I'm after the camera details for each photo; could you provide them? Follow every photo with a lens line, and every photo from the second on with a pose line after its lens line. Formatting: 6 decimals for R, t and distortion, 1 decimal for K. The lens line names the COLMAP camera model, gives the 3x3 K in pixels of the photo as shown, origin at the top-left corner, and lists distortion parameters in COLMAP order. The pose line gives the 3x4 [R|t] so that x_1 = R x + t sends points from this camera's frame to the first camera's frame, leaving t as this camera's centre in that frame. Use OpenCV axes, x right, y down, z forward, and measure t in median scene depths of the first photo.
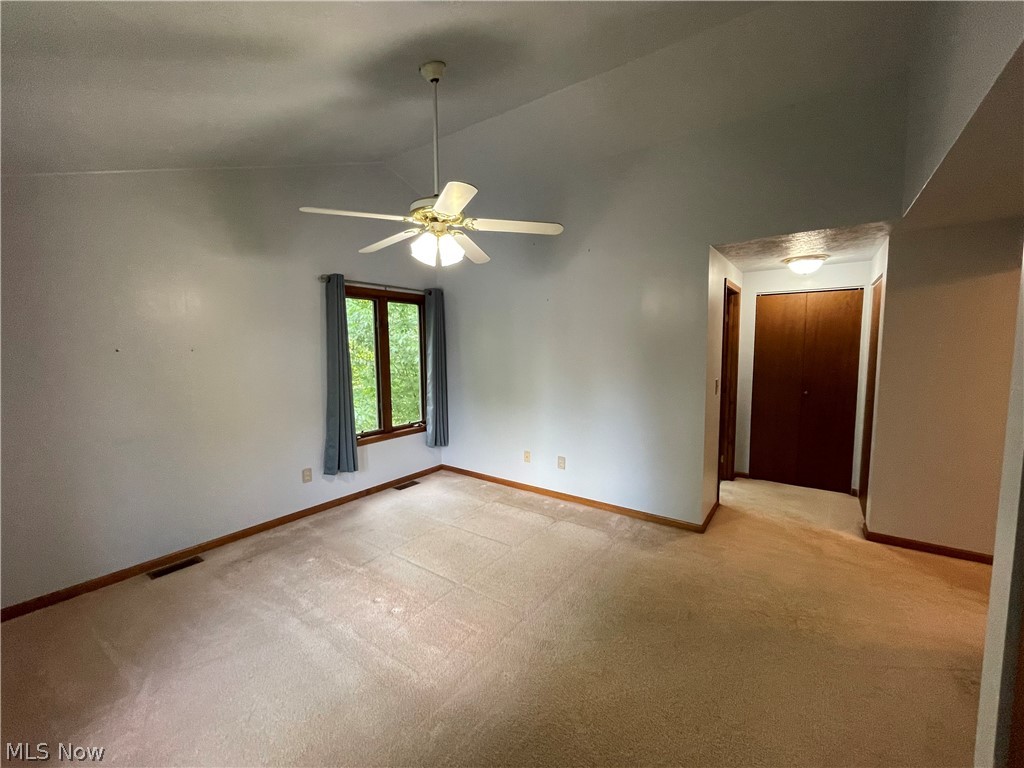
lens RADIAL K [[412.7, 0, 511.2], [0, 412.7, 381.4], [0, 0, 1]] dist [-0.001891, -0.000171]
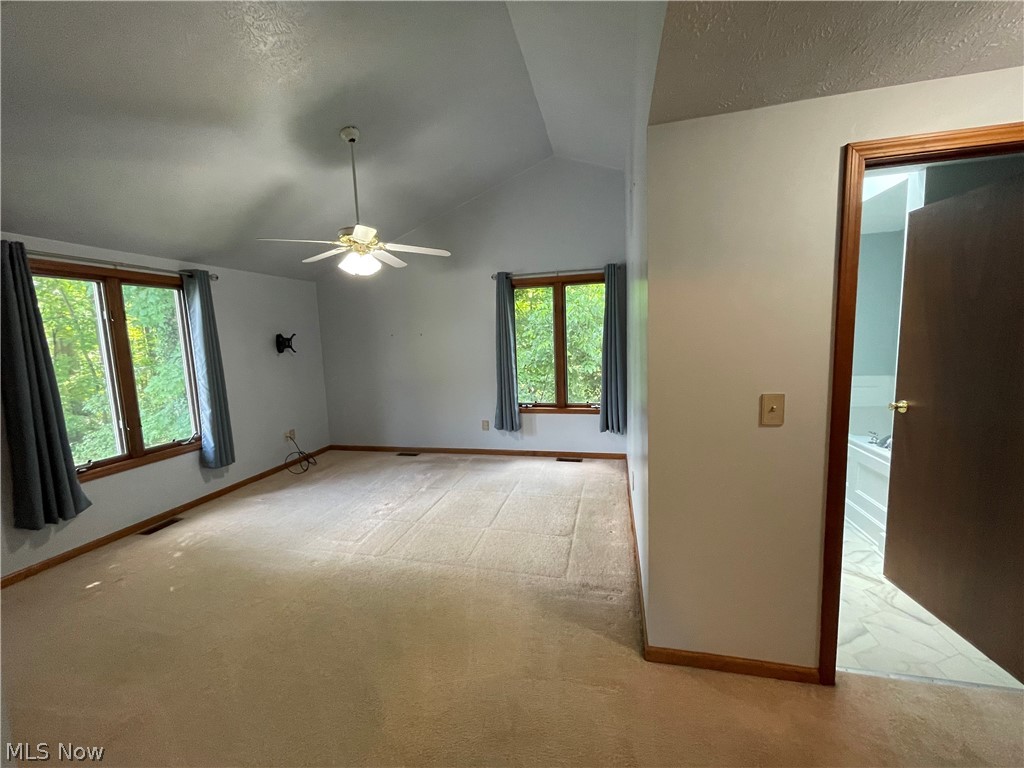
lens RADIAL K [[412.7, 0, 510.7], [0, 412.7, 382.8], [0, 0, 1]] dist [-0.001891, -0.000171]
pose [[0.378187, 0.105847, -0.919658, 0.770558], [-0.045429, 0.994367, 0.095764, -0.046955], [0.924614, 0.005563, 0.380865, 0.549757]]
